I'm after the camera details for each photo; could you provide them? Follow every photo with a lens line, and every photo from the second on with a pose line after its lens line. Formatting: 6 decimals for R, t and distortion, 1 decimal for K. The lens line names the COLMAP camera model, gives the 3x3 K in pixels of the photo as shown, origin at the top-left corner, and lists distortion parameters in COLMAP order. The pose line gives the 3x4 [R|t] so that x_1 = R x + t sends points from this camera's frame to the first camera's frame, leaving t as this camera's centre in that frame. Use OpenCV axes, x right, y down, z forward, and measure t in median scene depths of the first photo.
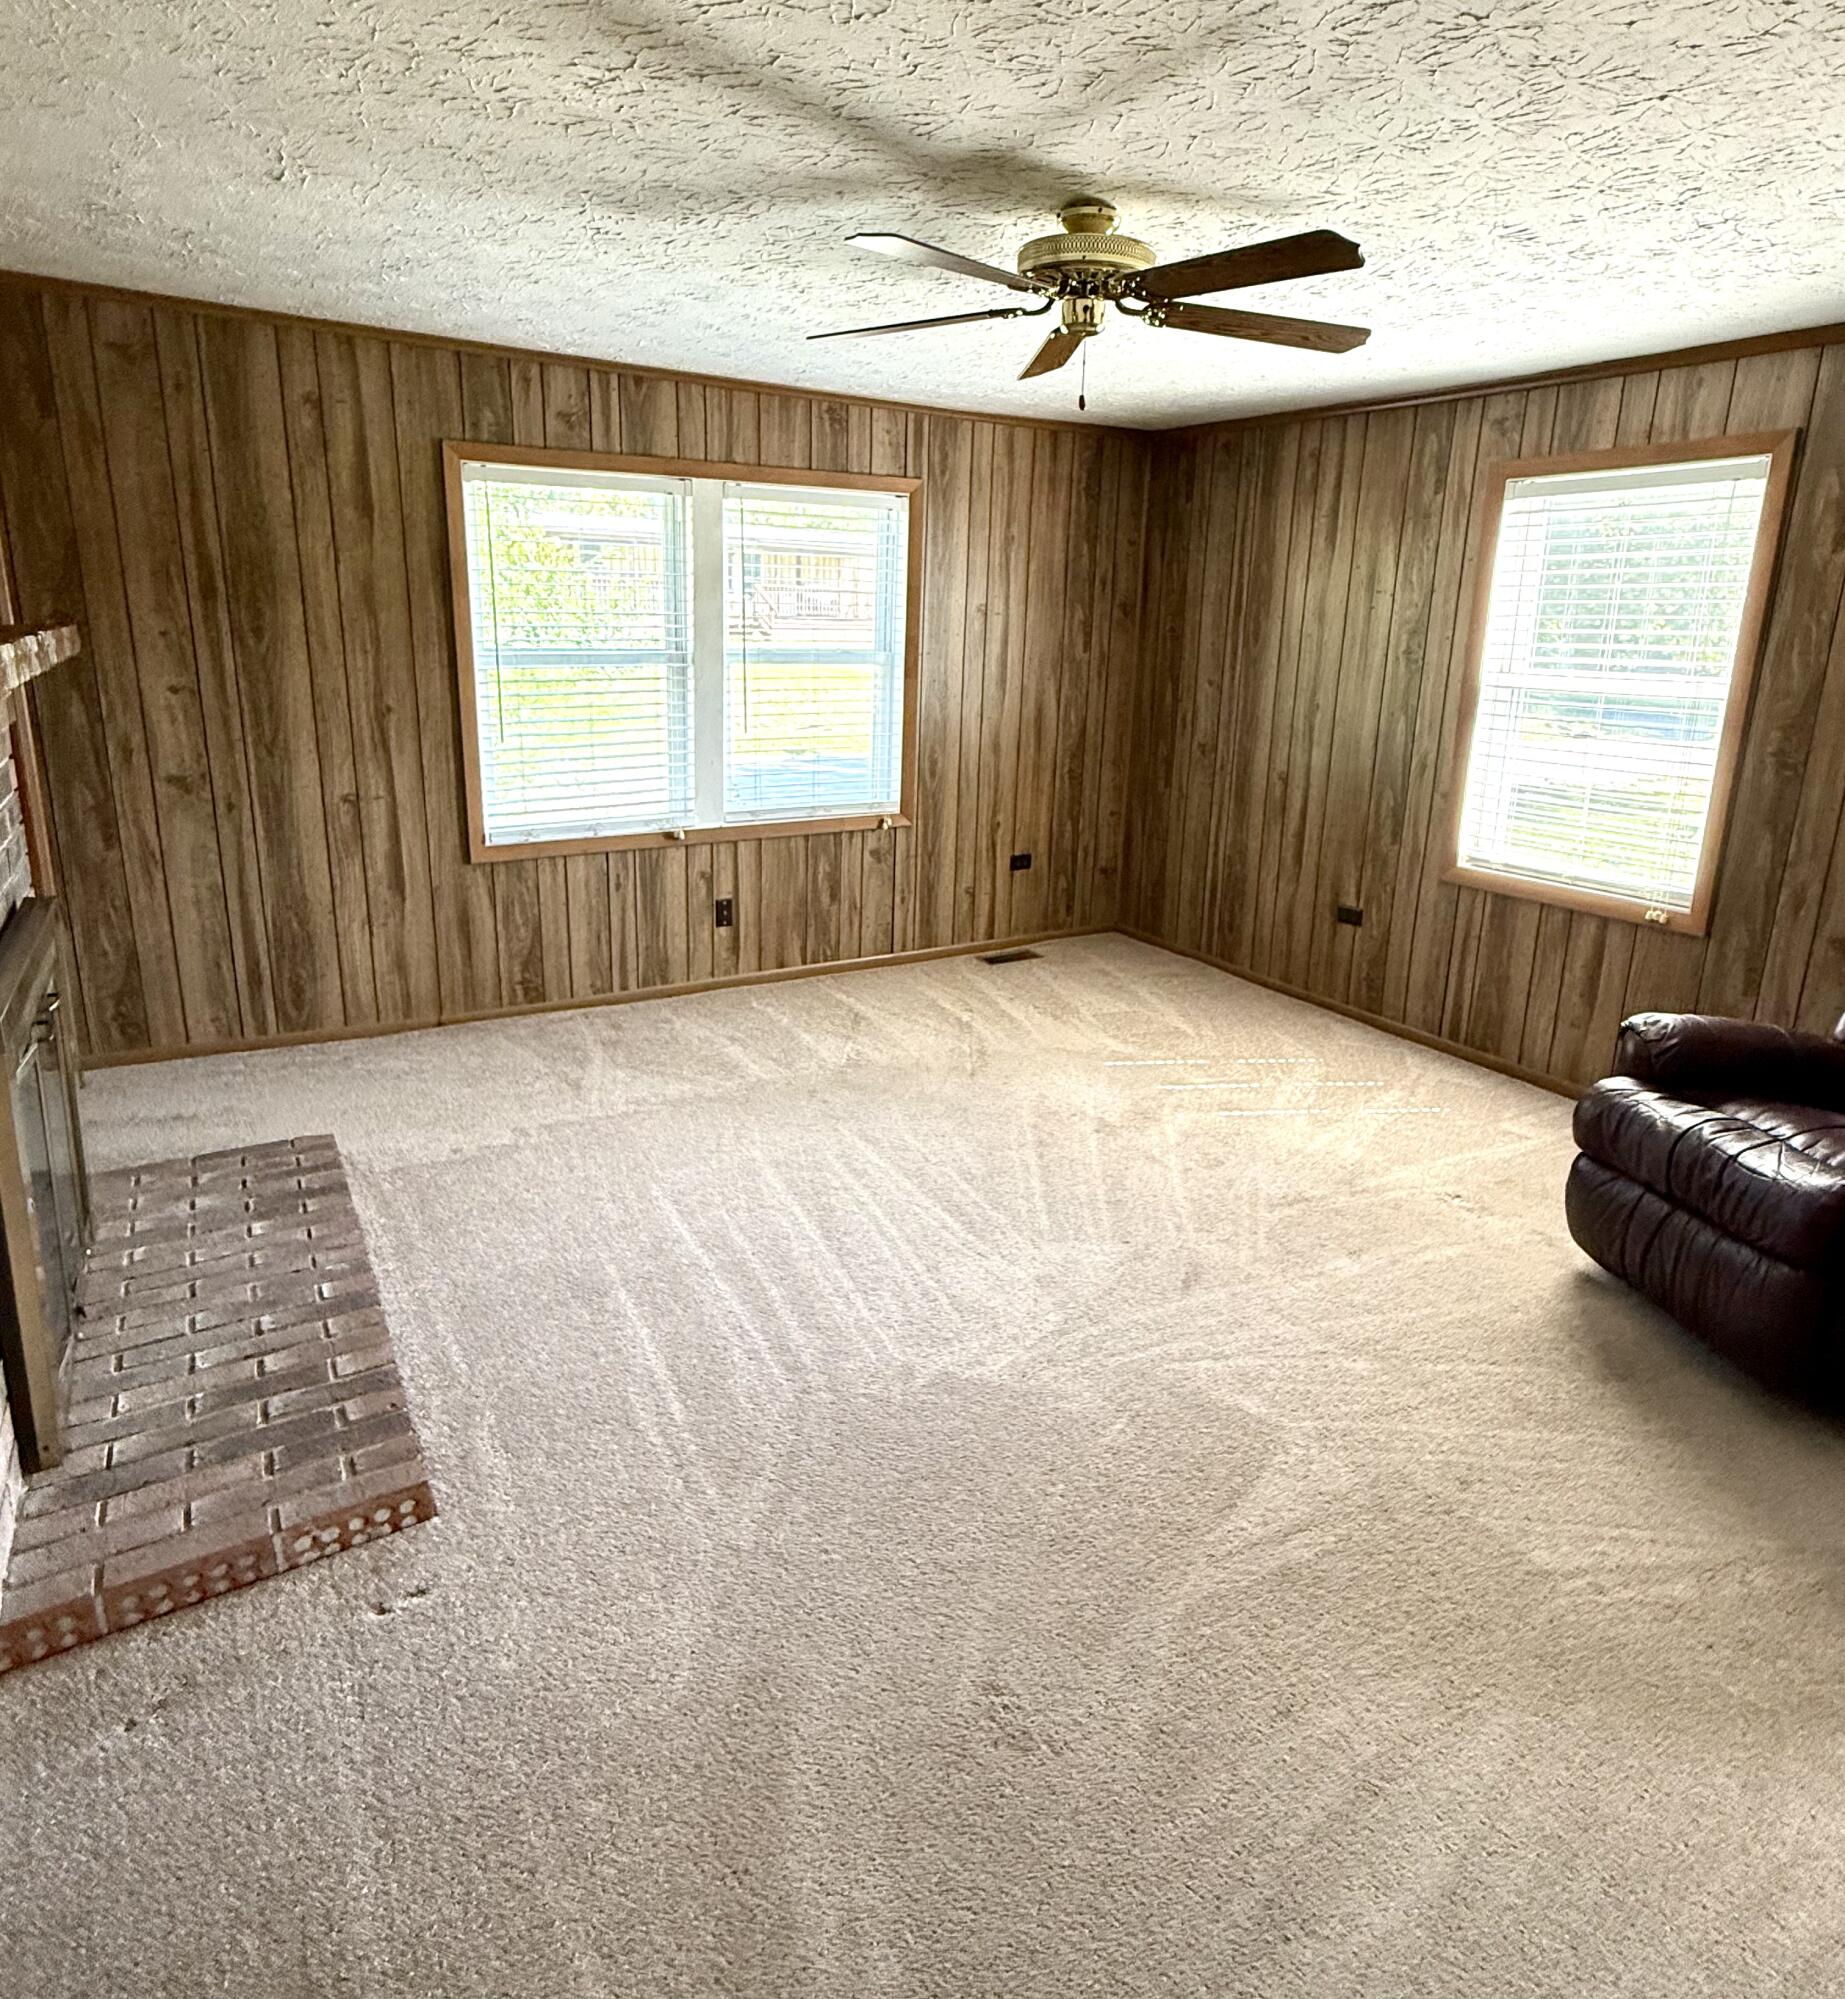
lens RADIAL K [[1188.9, 0, 924.5], [0, 1188.9, 909.4], [0, 0, 1]] dist [-0.000643, -0.002337]
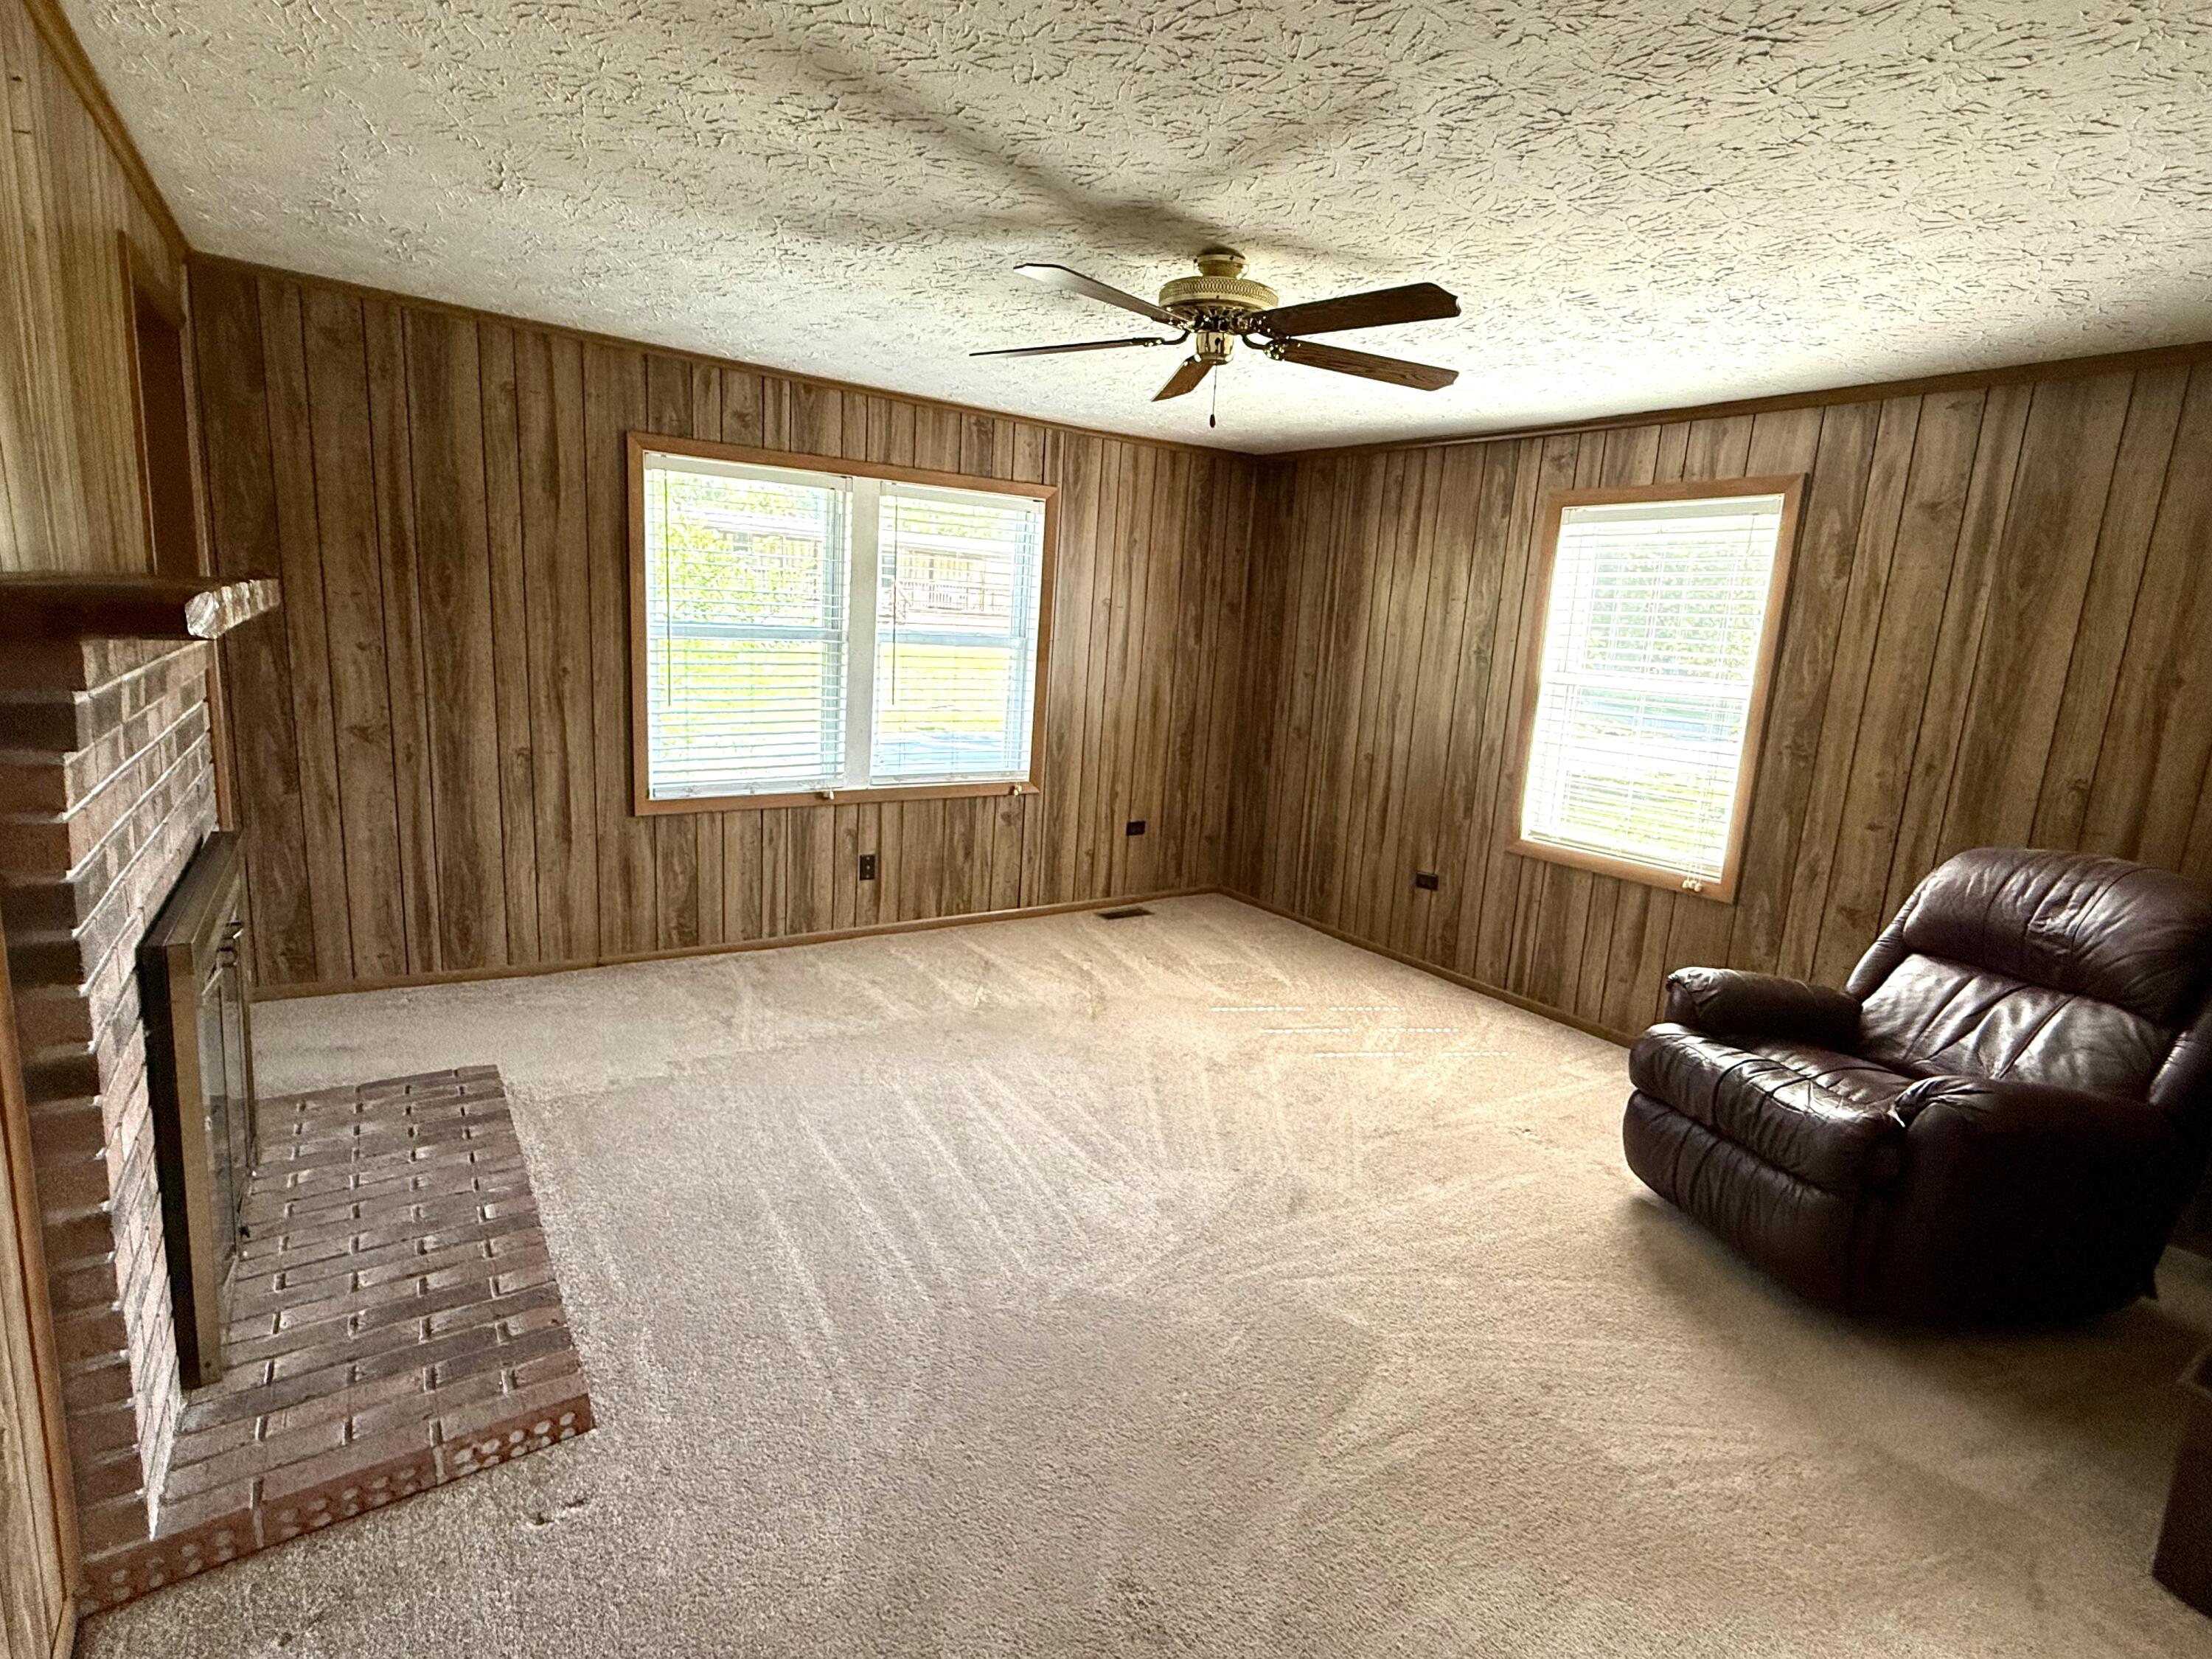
lens RADIAL K [[1068.3, 0, 1104.4], [0, 1068.3, 815.9], [0, 0, 1]] dist [-0.002049, -0.000688]
pose [[0.997705, 0.024171, 0.063255, -0.021680], [-0.020622, 0.998209, -0.056160, 0.009870], [-0.064499, 0.054726, 0.996416, 0.003329]]
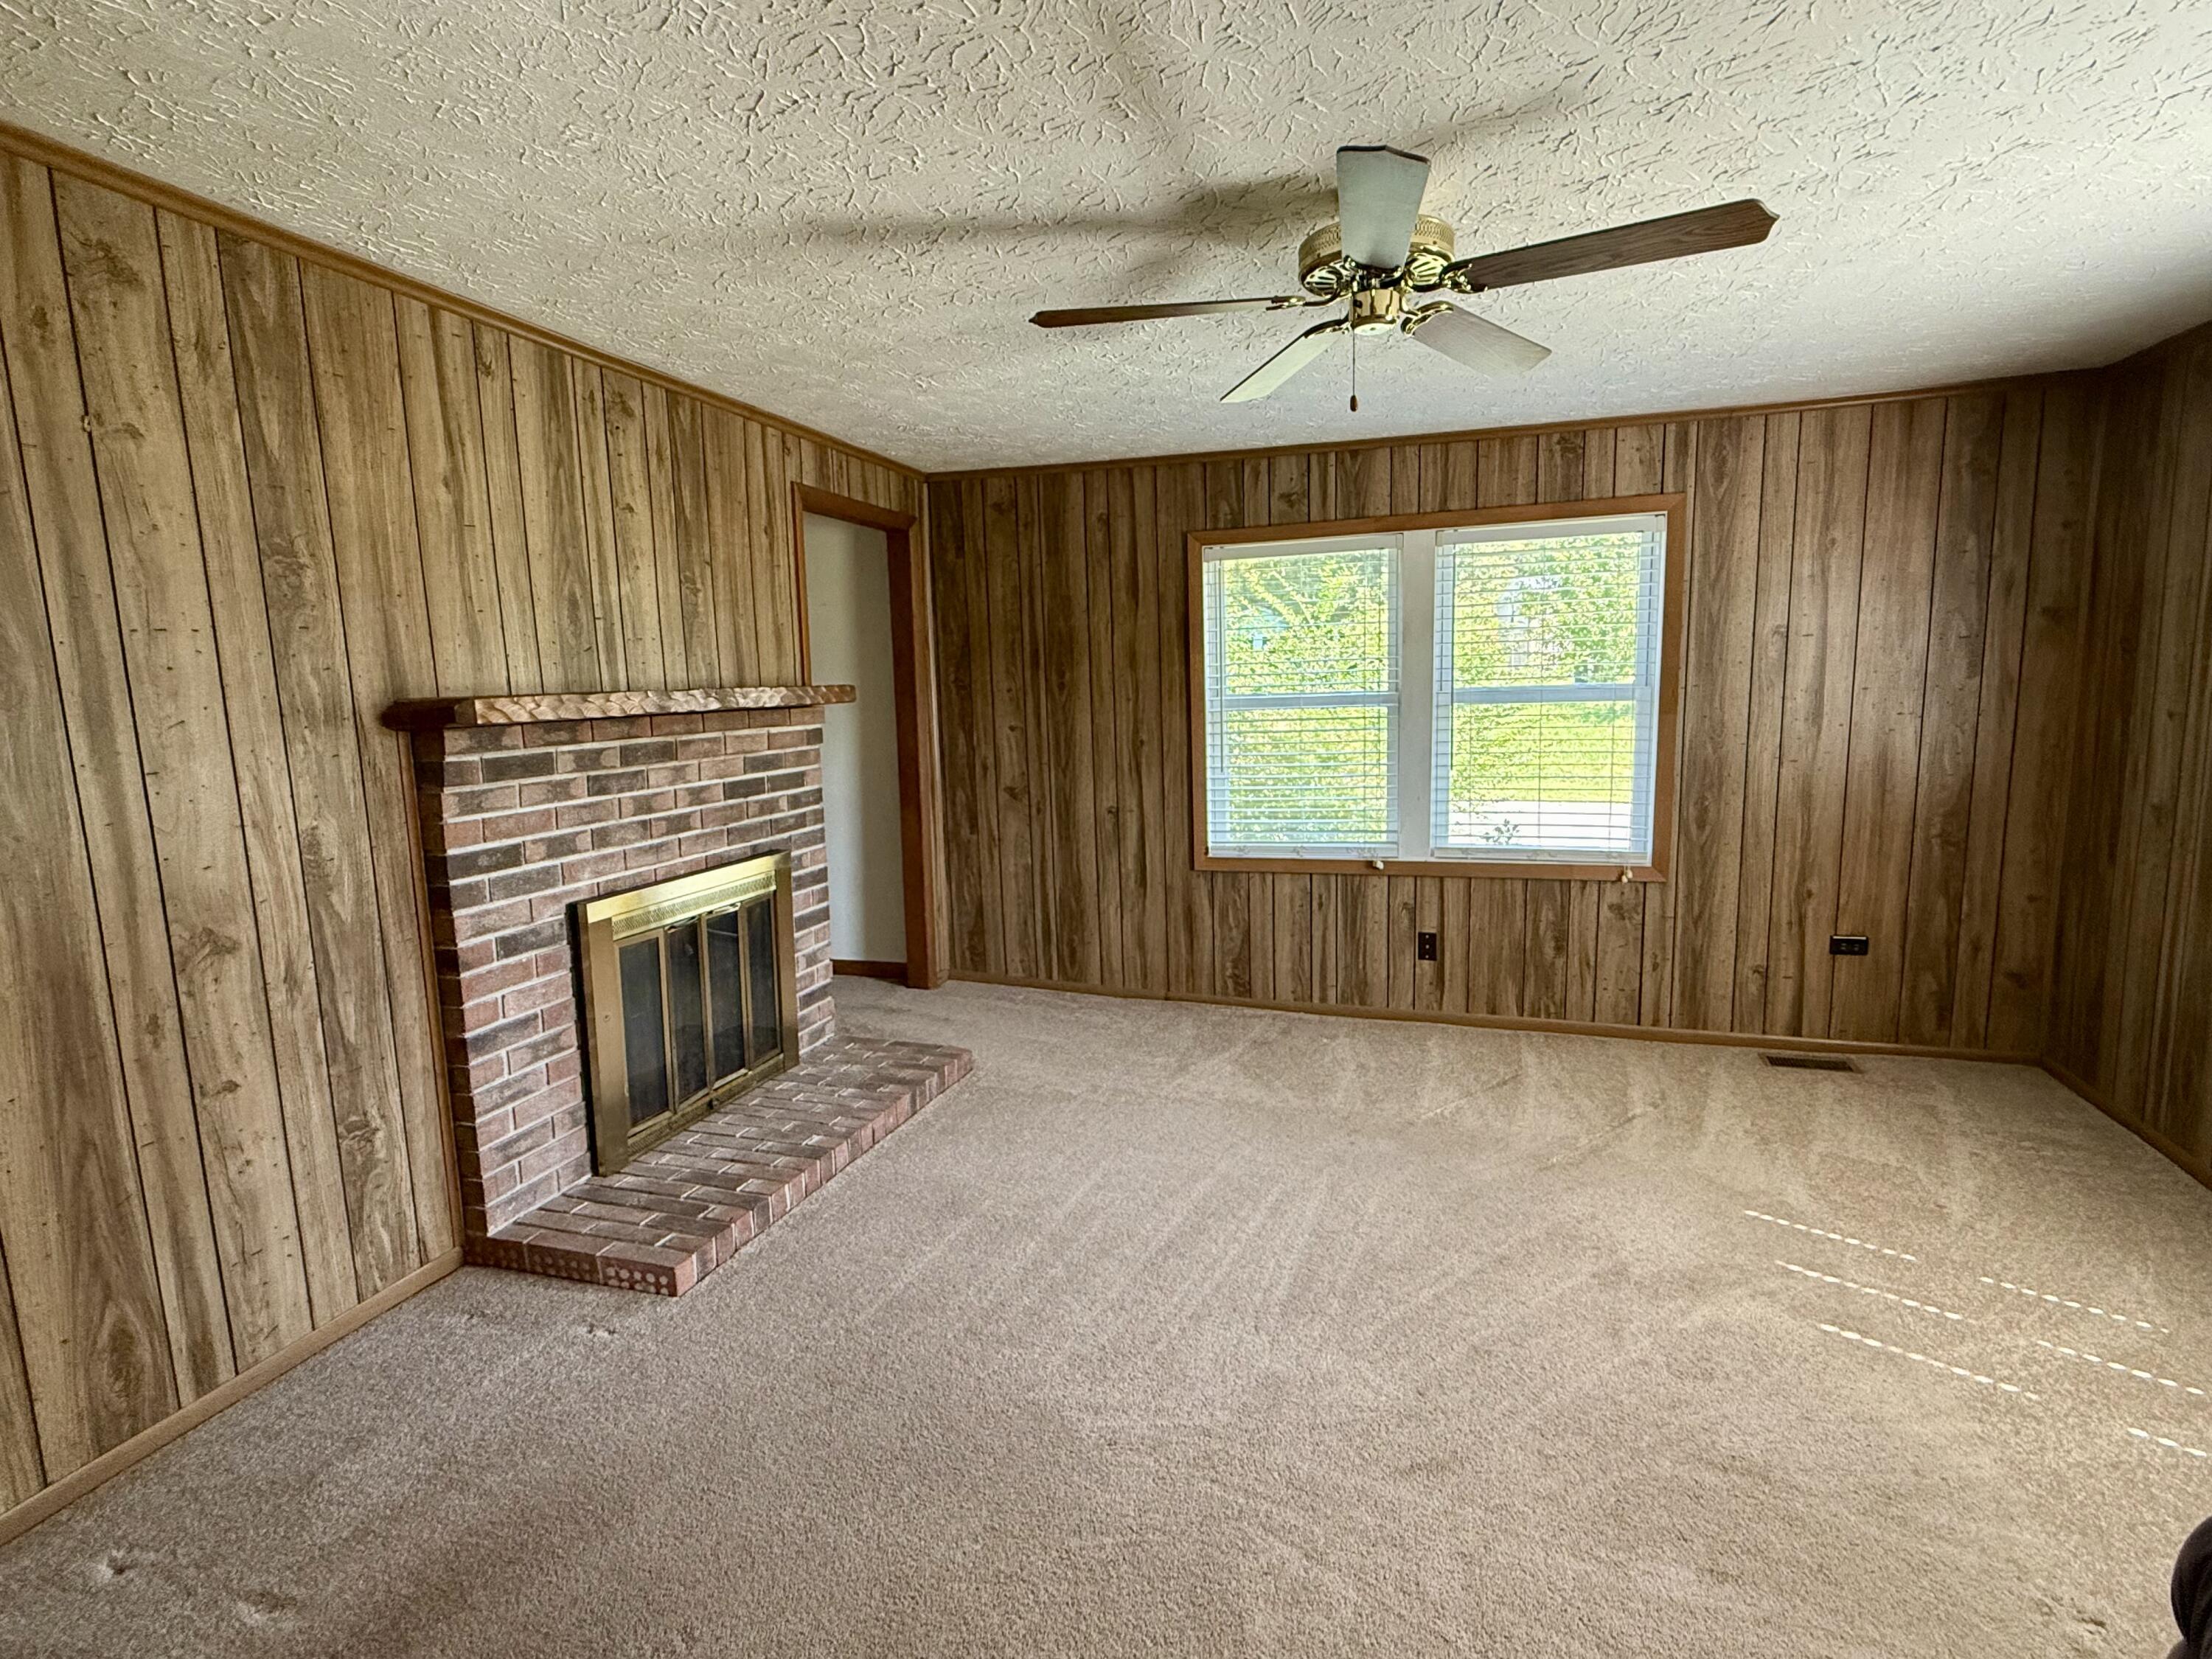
lens RADIAL K [[1068.3, 0, 1104.1], [0, 1068.3, 817.1], [0, 0, 1]] dist [-0.002049, -0.000688]
pose [[0.645961, 0.056819, -0.761253, 0.510647], [-0.140496, 0.989040, -0.045397, -0.039098], [0.750330, 0.136278, 0.646864, 0.292594]]
